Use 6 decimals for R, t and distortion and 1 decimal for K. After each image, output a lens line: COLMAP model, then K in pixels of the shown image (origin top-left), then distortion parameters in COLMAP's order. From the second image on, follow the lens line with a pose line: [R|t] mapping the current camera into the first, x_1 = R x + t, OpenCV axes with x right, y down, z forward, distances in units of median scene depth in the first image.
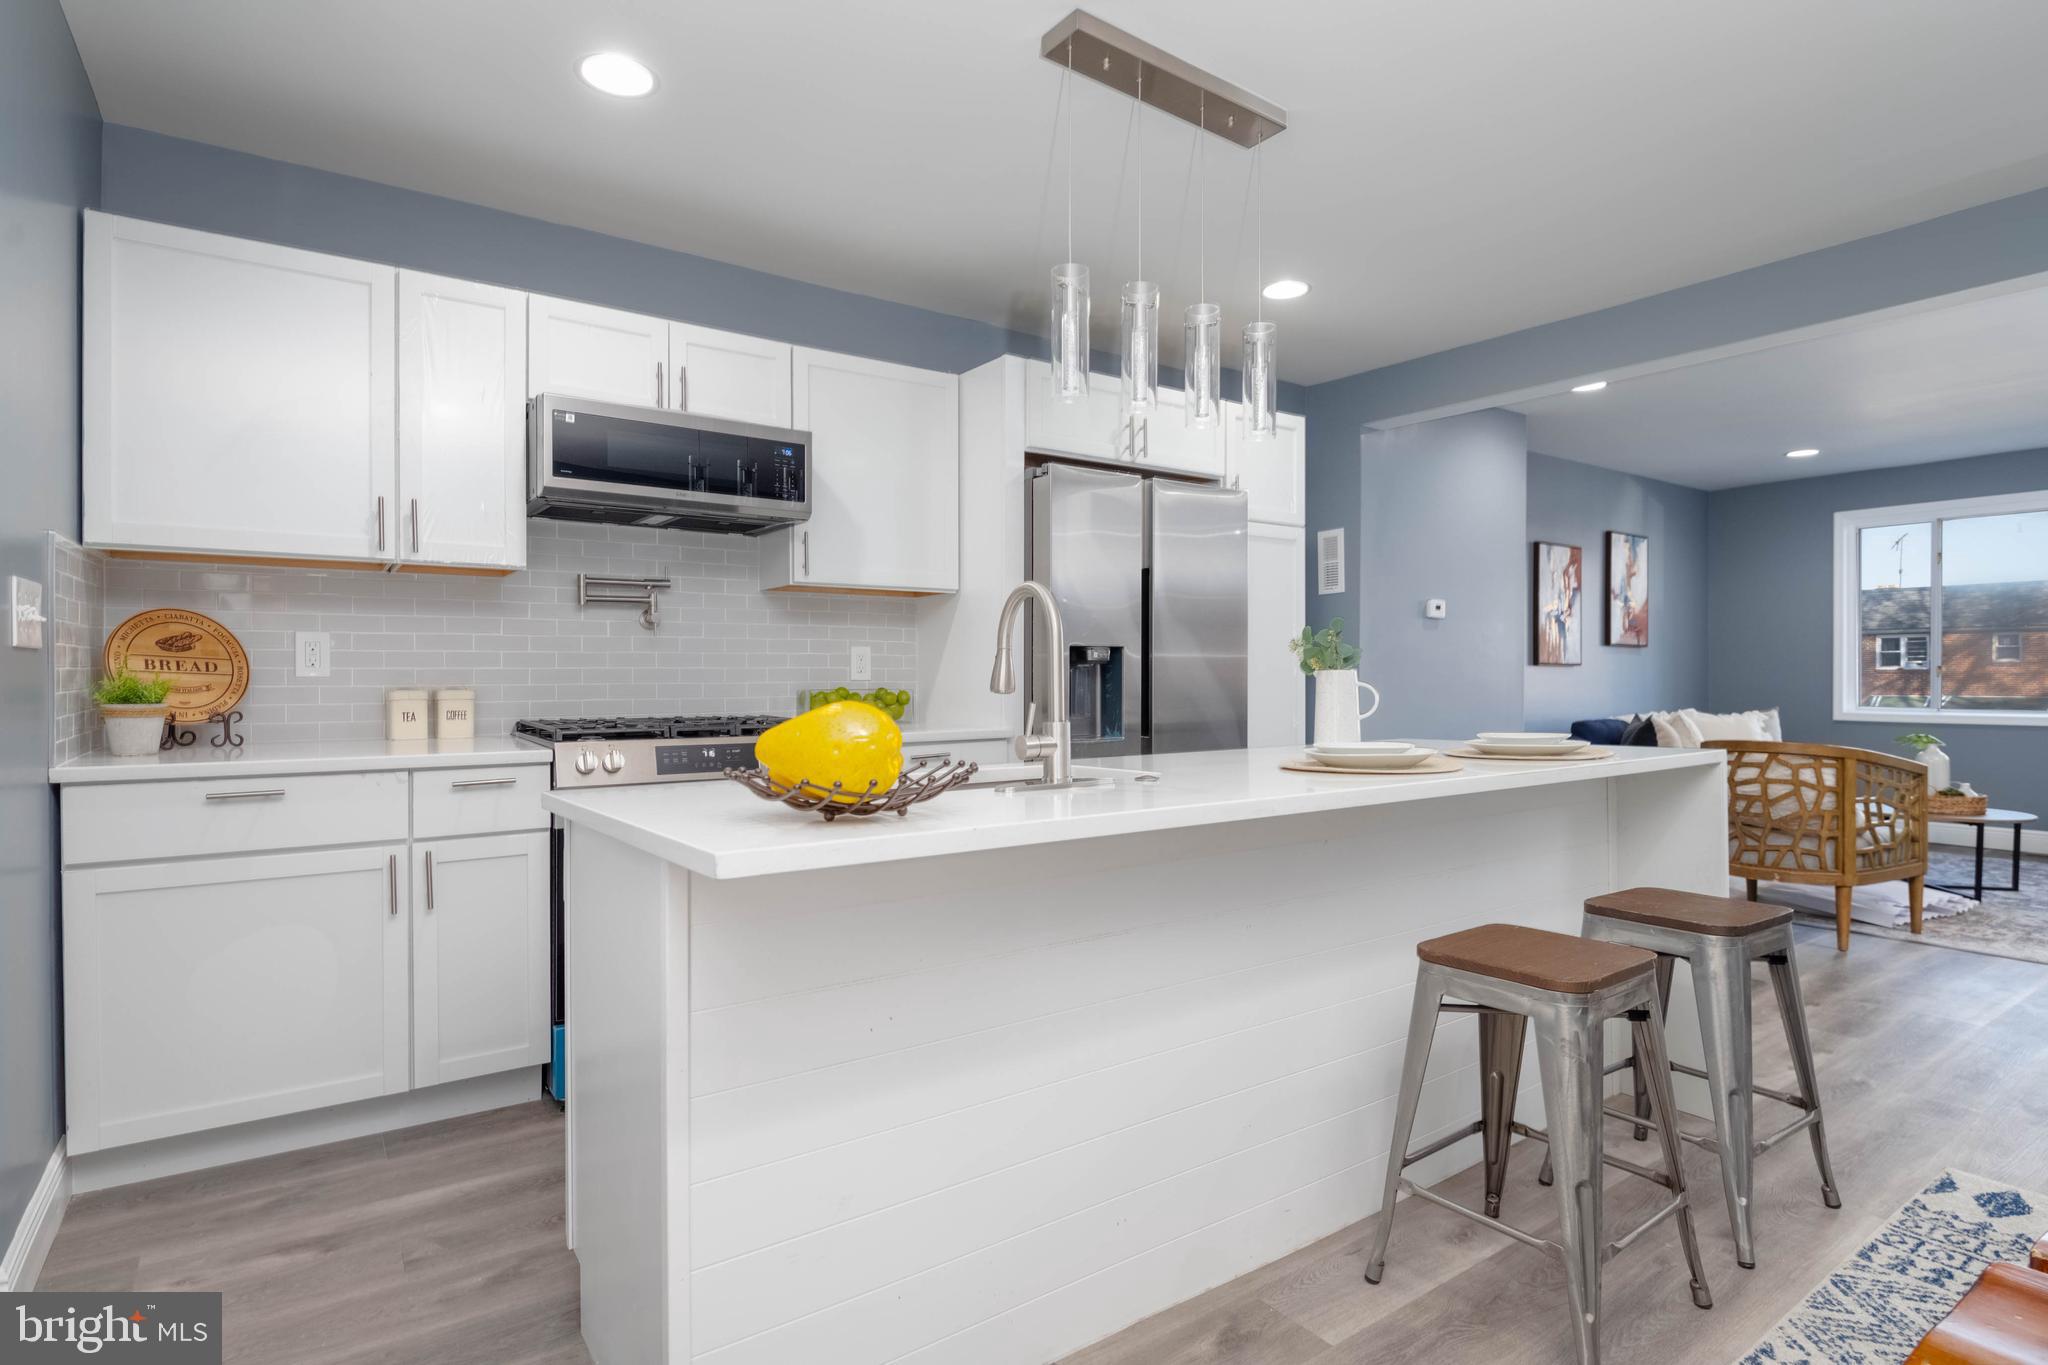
lens RADIAL K [[1042.0, 0, 1031.9], [0, 1042.0, 685.2], [0, 0, 1]] dist [-0.006365, -0.001654]
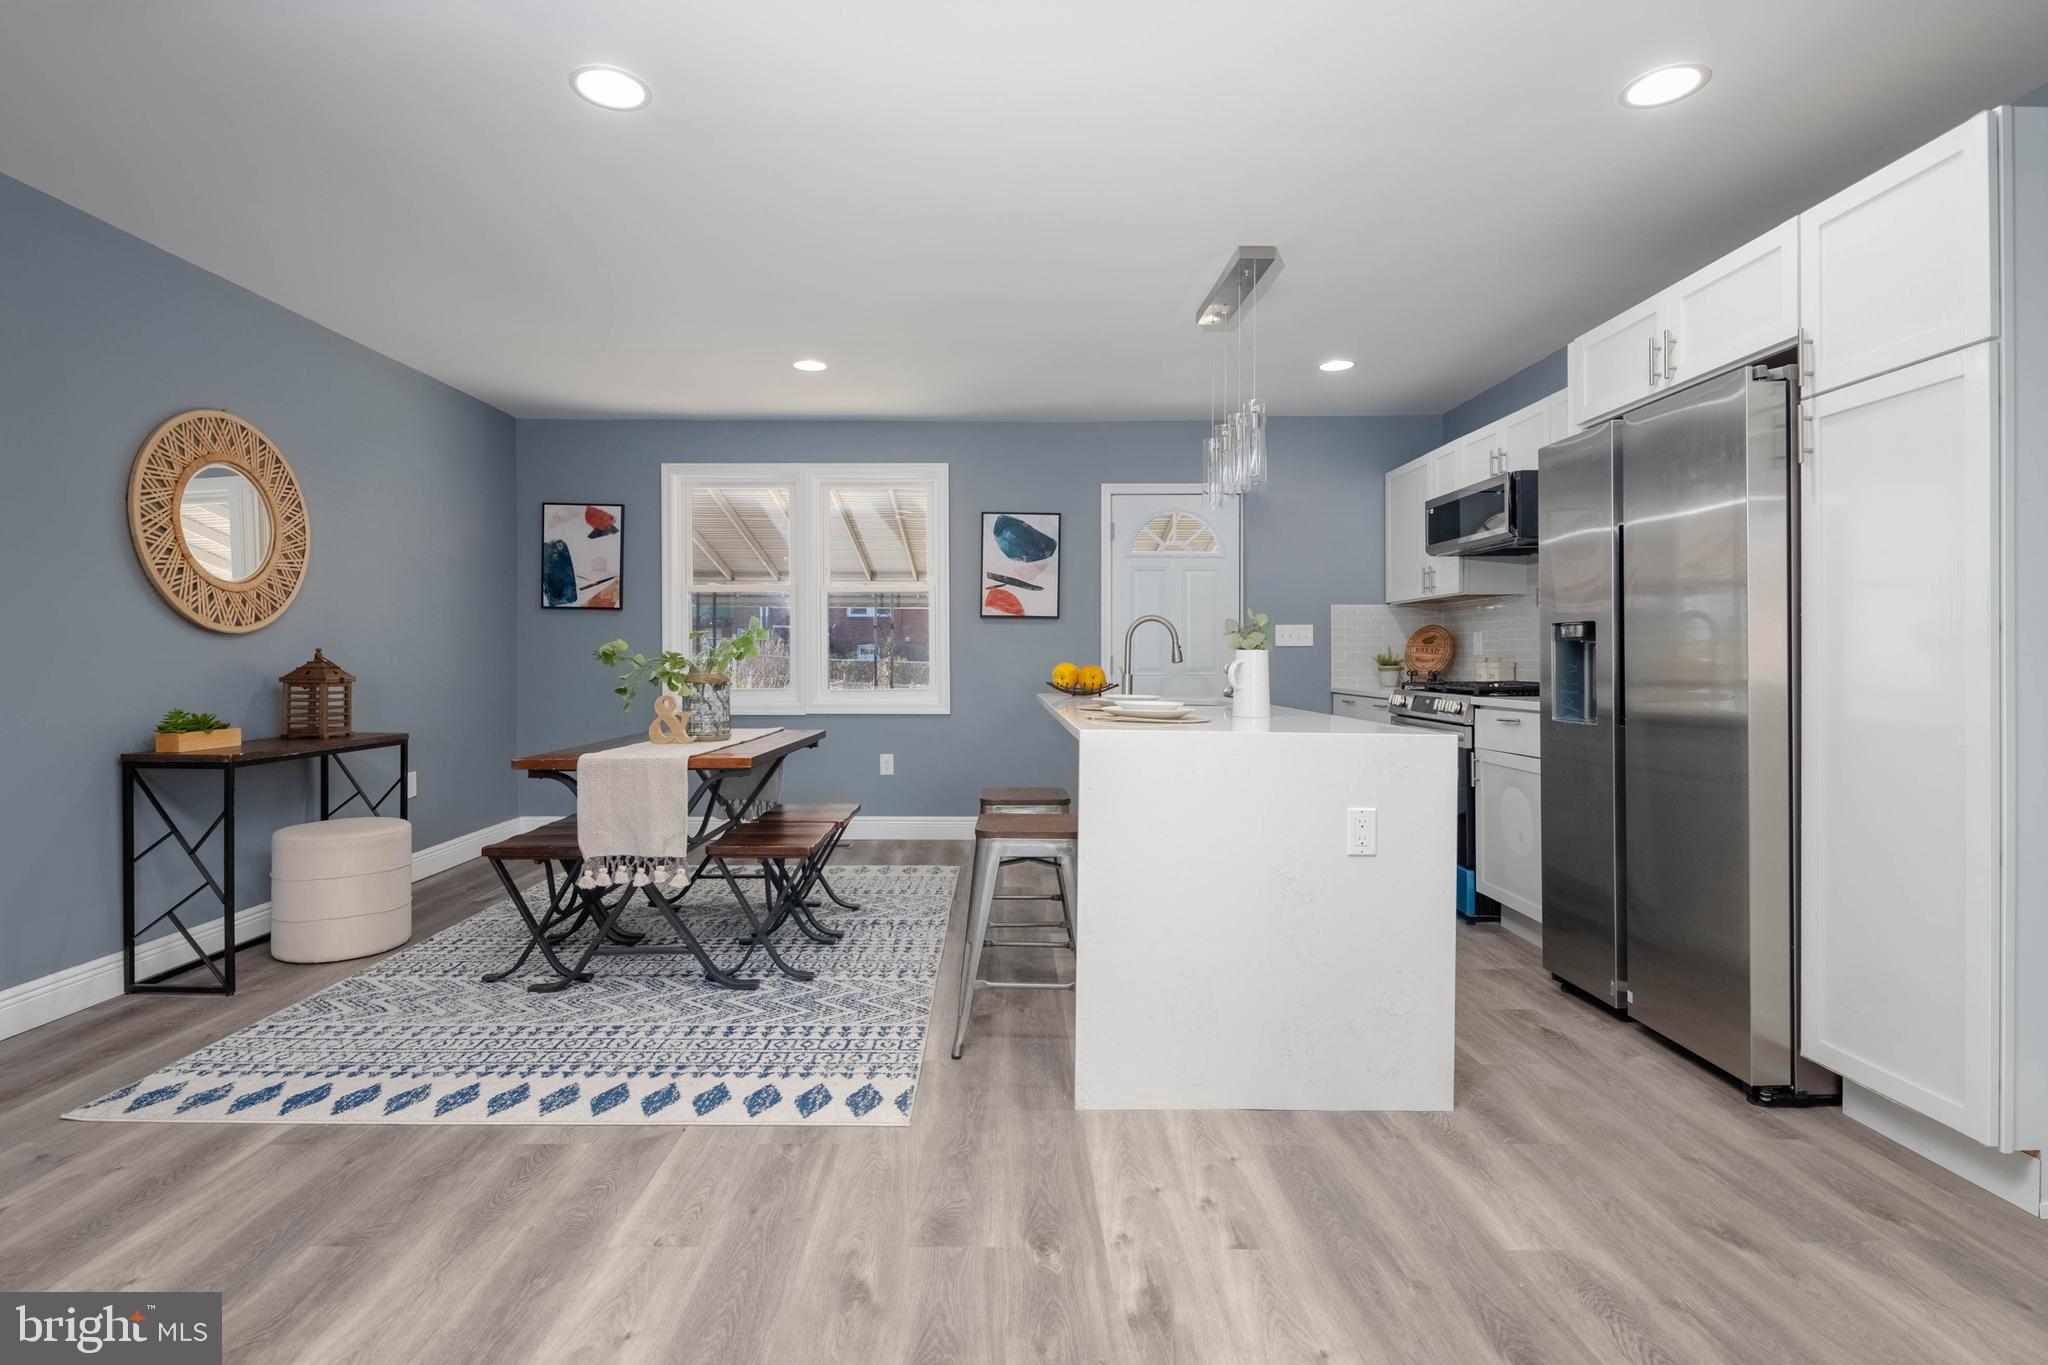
lens RADIAL K [[984.4, 0, 995.1], [0, 984.4, 657.1], [0, 0, 1]] dist [0.002398, -0.001120]
pose [[-0.580728, 0.000391, -0.814098, 1.282596], [-0.008889, 0.999937, 0.006821, -0.008601], [0.814049, 0.011197, -0.580688, 1.282363]]
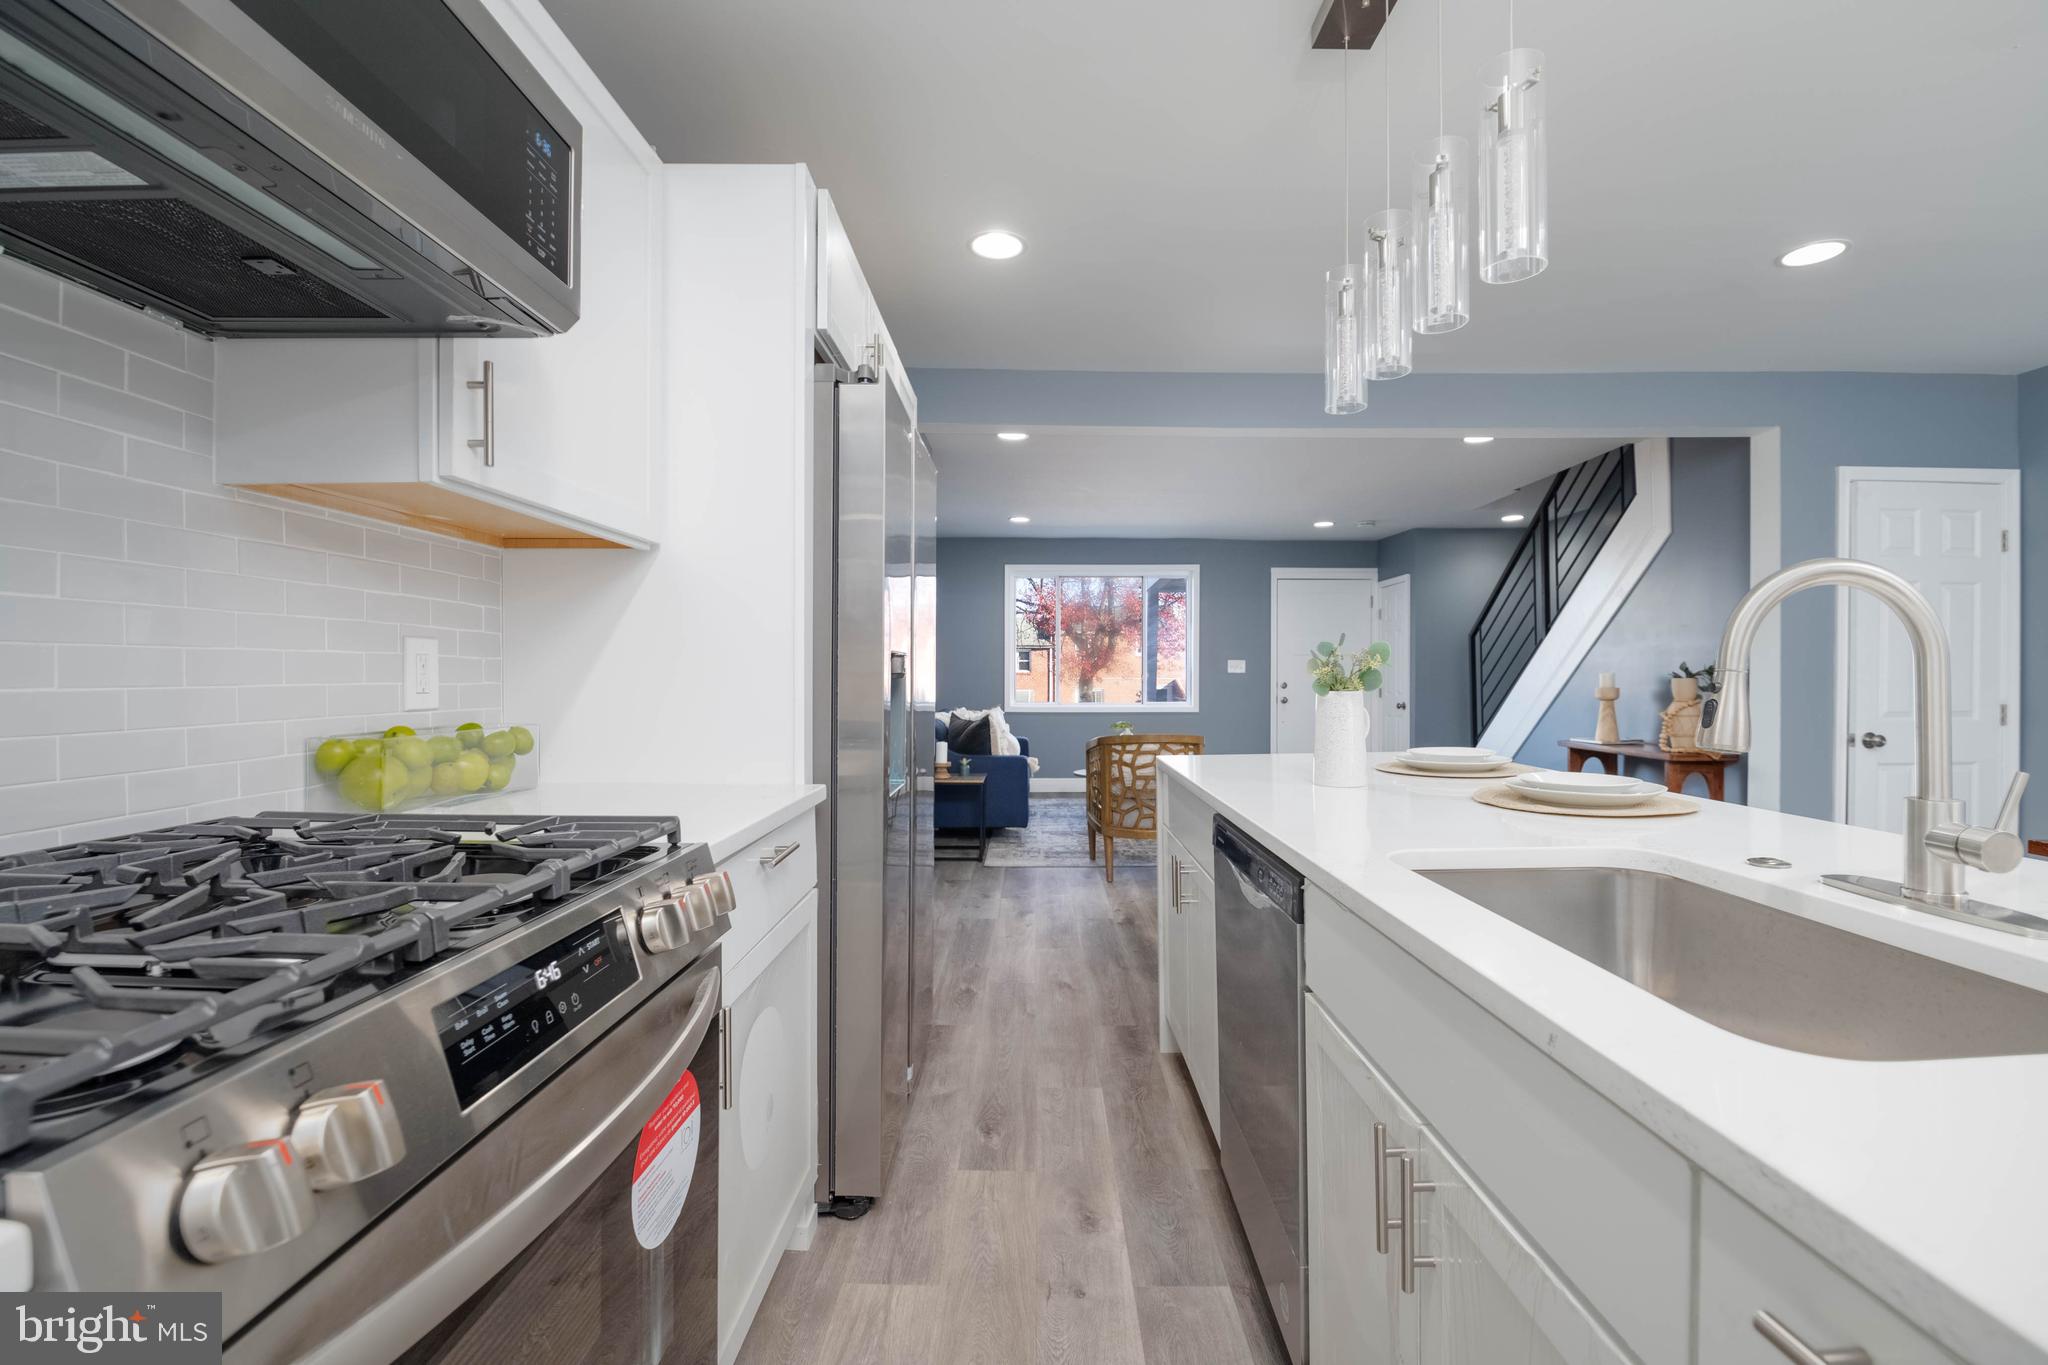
lens RADIAL K [[880.0, 0, 1029.5], [0, 880.0, 673.6], [0, 0, 1]] dist [0.004480, -0.009955]
pose [[0.582220, 0.003296, 0.813025, -0.419218], [0.006128, 0.999946, -0.008442, -0.020417], [-0.813008, 0.009897, 0.582168, 0.689636]]
